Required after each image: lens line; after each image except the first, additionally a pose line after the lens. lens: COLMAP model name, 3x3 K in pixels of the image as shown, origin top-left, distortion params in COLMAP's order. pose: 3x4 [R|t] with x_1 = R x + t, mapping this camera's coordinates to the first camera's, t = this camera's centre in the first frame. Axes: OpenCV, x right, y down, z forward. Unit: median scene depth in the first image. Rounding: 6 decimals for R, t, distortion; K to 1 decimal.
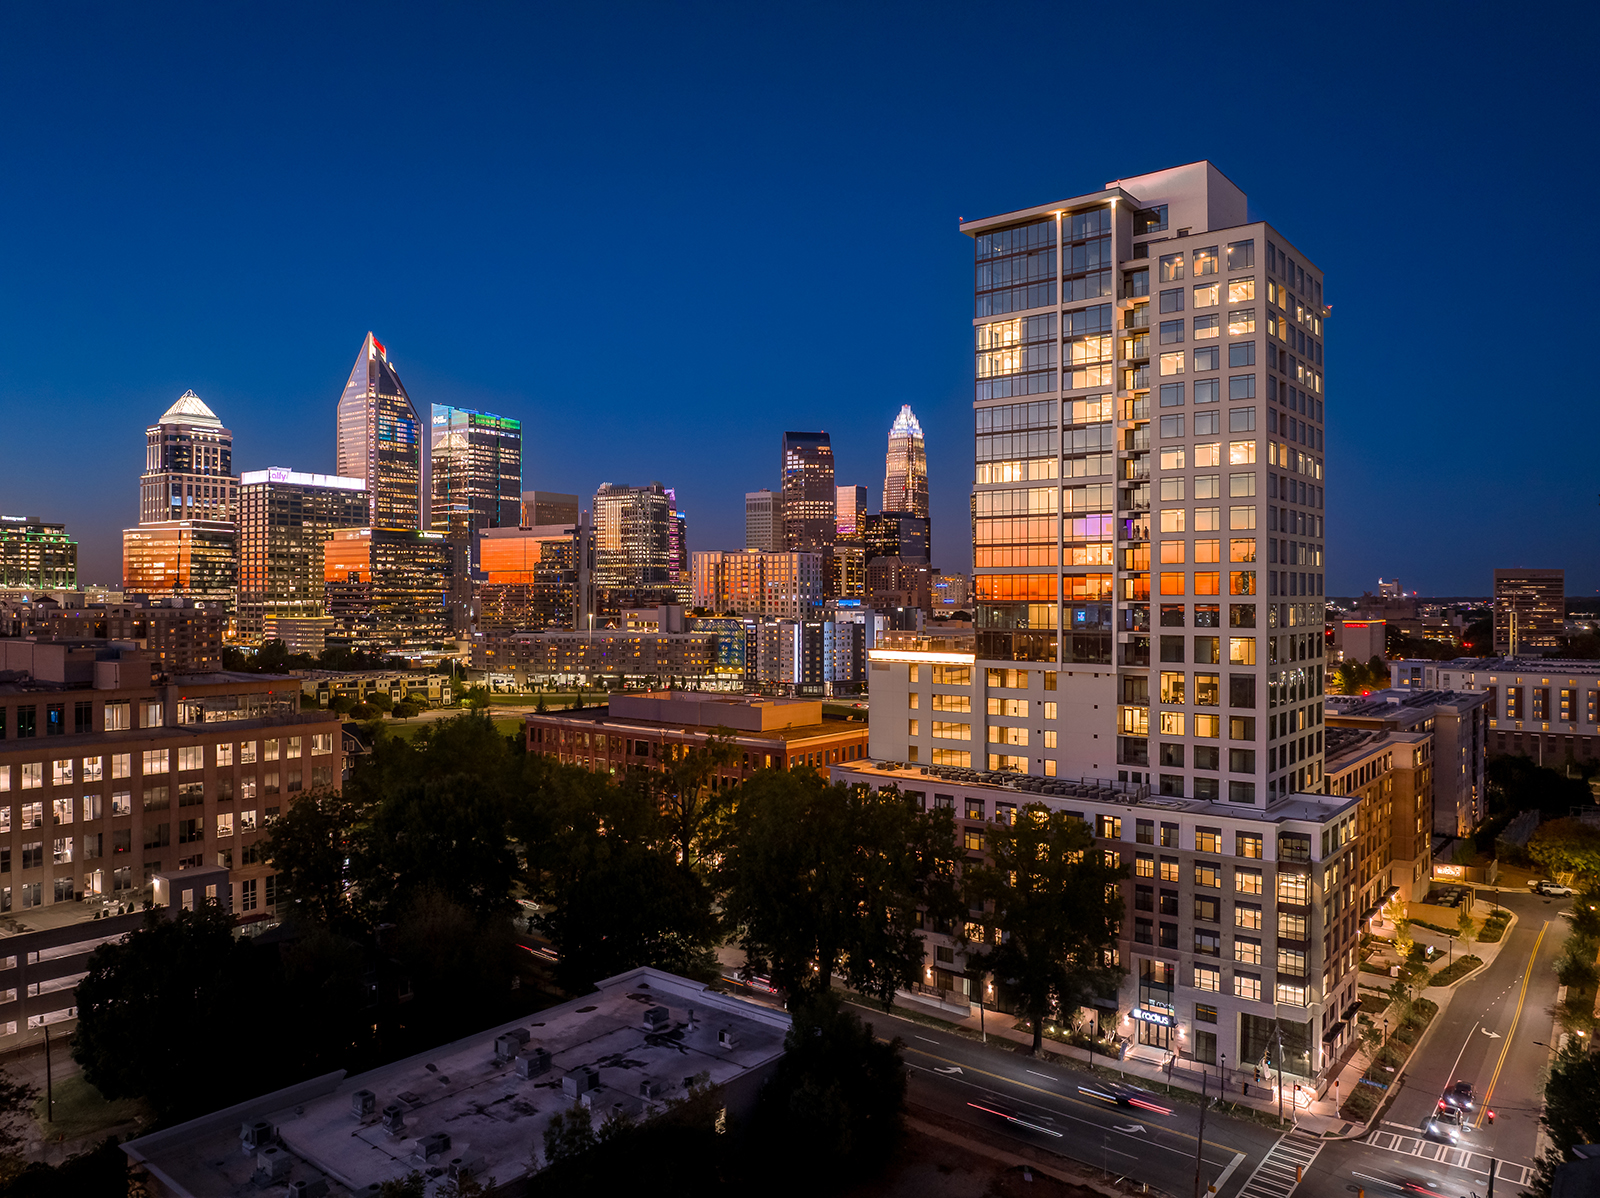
lens RADIAL K [[1108.1, 0, 797.7], [0, 1108.1, 597.6], [0, 0, 1]] dist [-0.039879, -0.004821]
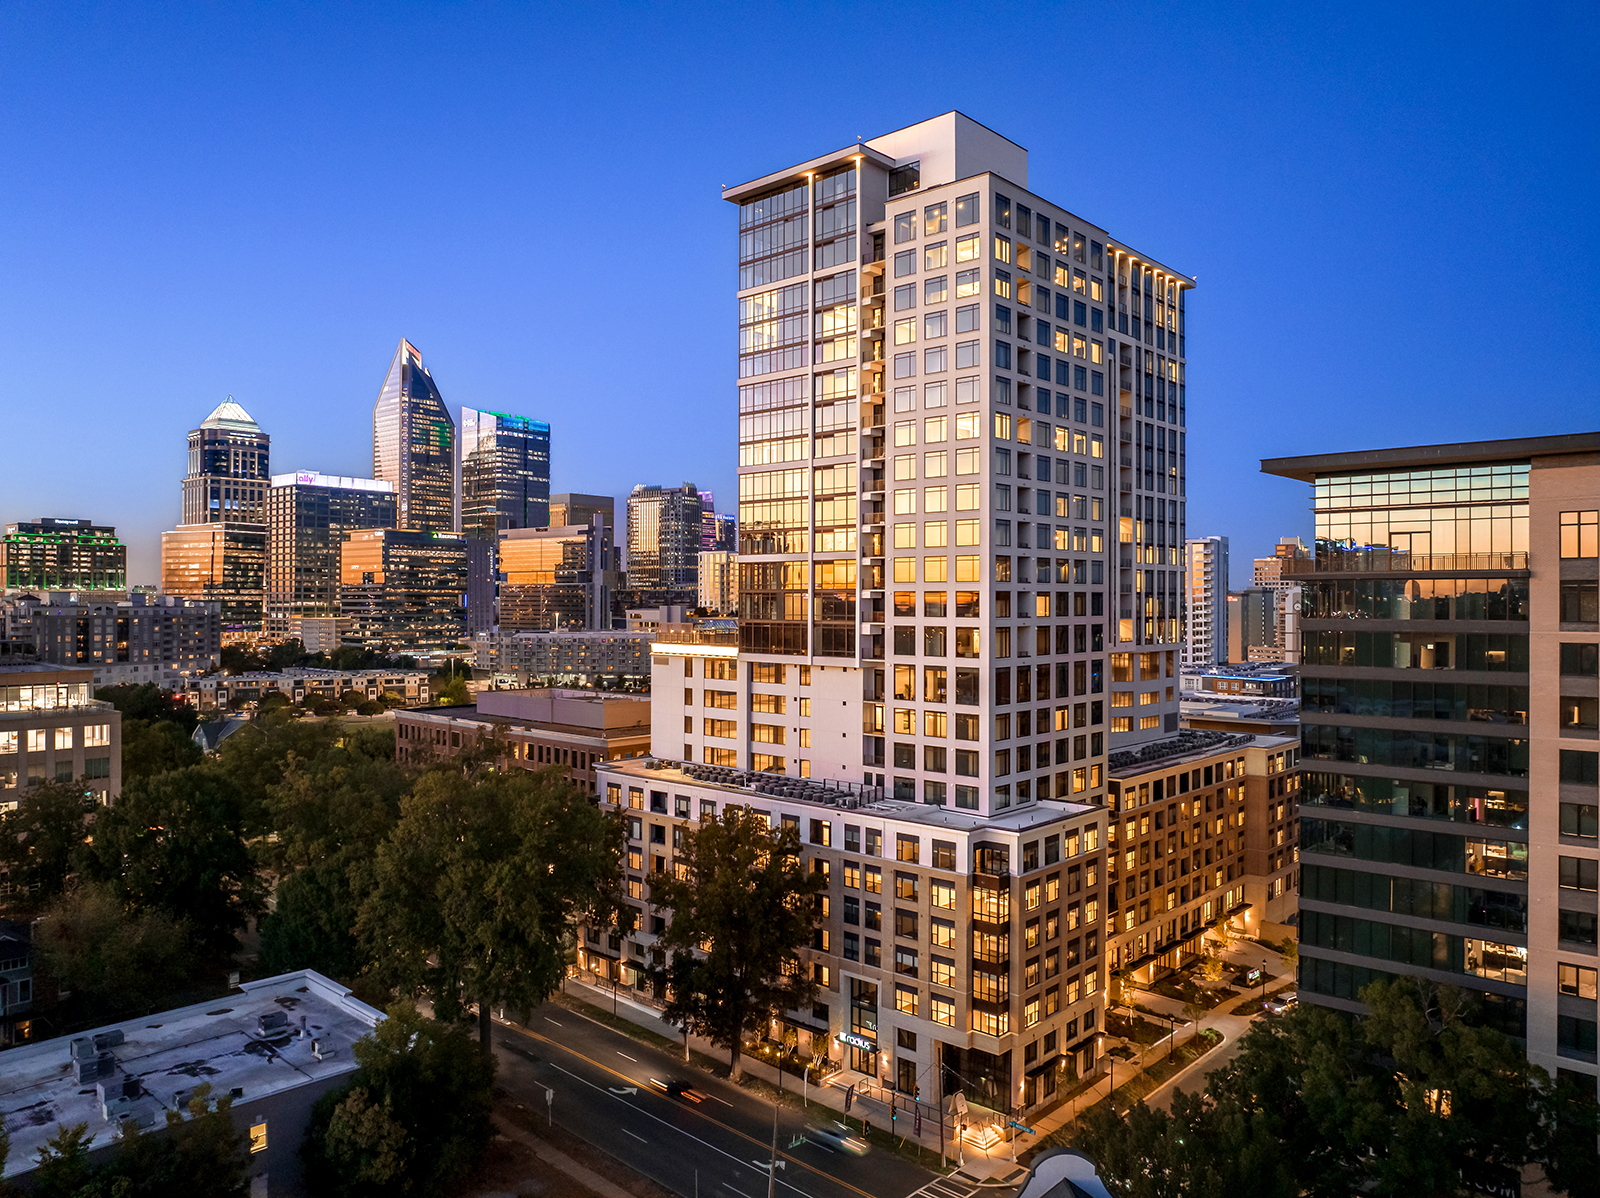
lens RADIAL K [[1108.1, 0, 801.2], [0, 1108.1, 597.8], [0, 0, 1]] dist [-0.039879, -0.004821]
pose [[0.997984, 0.000588, -0.063461, 0.288586], [-0.000766, 0.999996, -0.002774, 0.012298], [0.063459, 0.002817, 0.997980, 0.066207]]
